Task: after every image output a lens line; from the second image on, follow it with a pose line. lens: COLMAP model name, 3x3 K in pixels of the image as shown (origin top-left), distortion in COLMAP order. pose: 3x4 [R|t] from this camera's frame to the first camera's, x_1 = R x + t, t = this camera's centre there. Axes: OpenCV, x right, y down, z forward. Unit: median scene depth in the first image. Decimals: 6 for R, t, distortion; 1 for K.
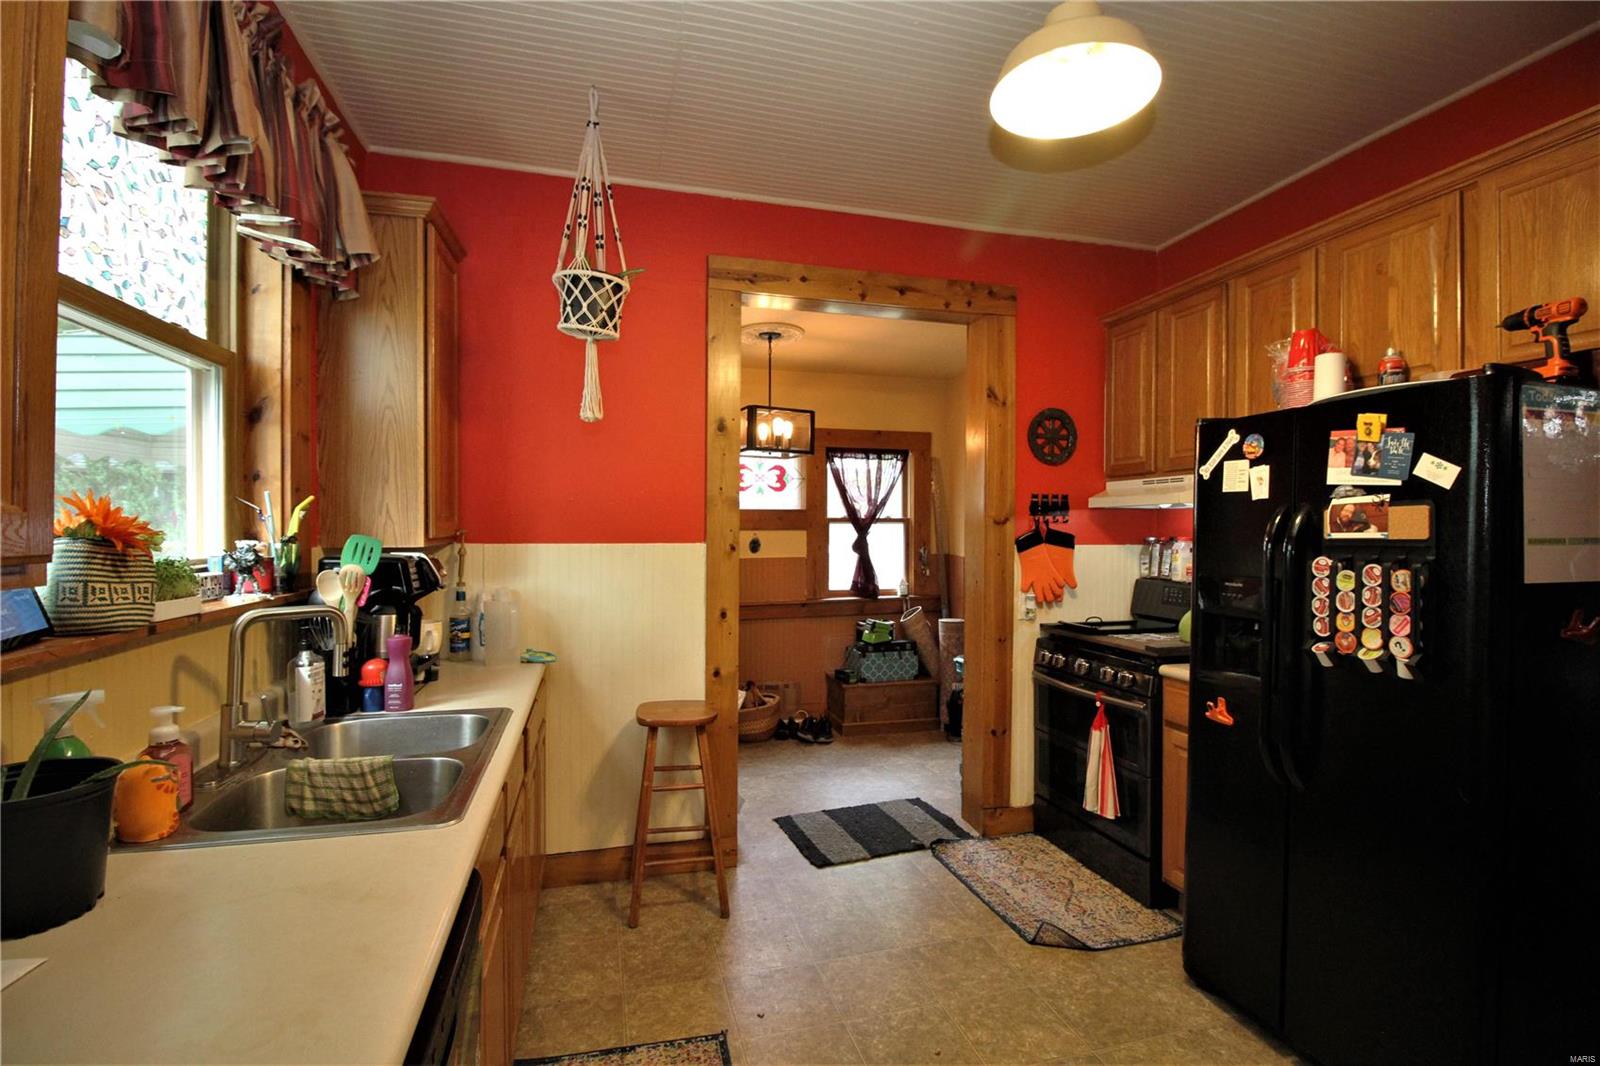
lens RADIAL K [[742.8, 0, 800.0], [0, 742.8, 533.0], [0, 0, 1]] dist [-0.005688, -0.009793]
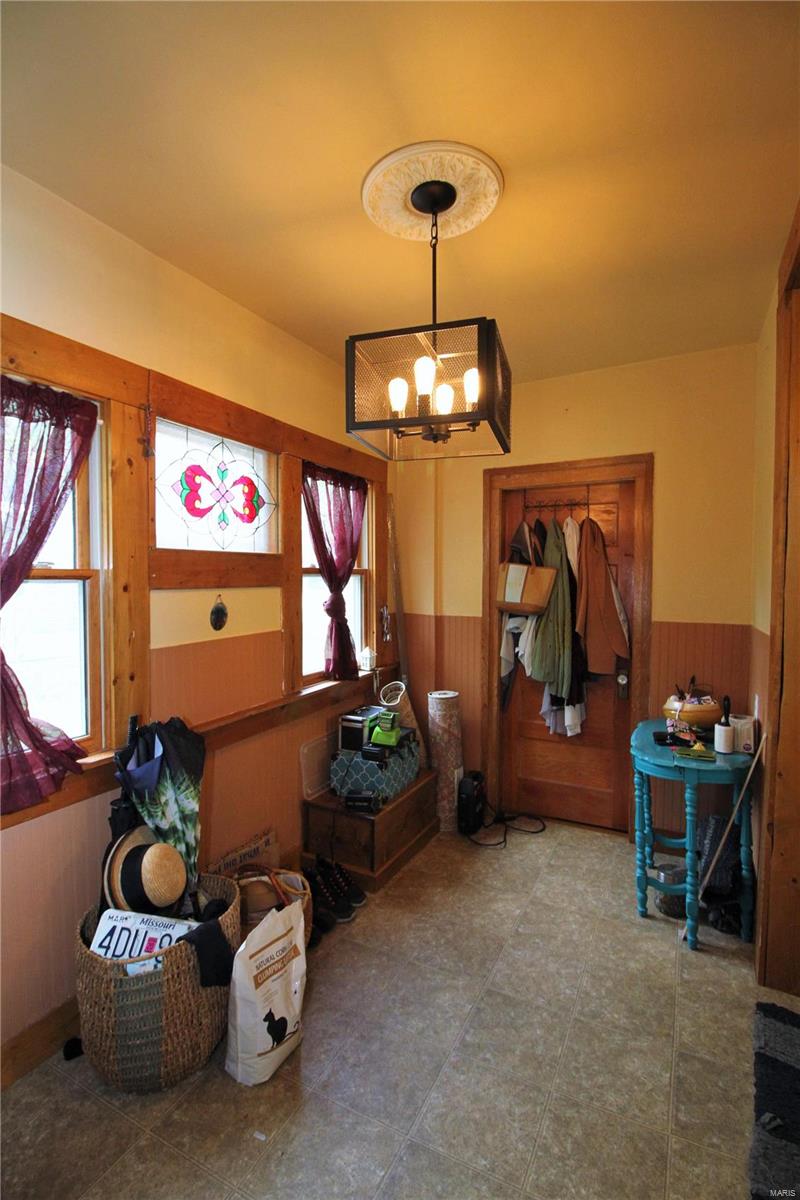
lens RADIAL K [[557.1, 0, 400.0], [0, 557.1, 600.0], [0, 0, 1]] dist [-0.005688, -0.009793]
pose [[0.677688, -0.037898, 0.734372, -0.267647], [0.003889, 0.998842, 0.047958, -0.014931], [-0.735339, -0.029644, 0.677050, 0.601913]]
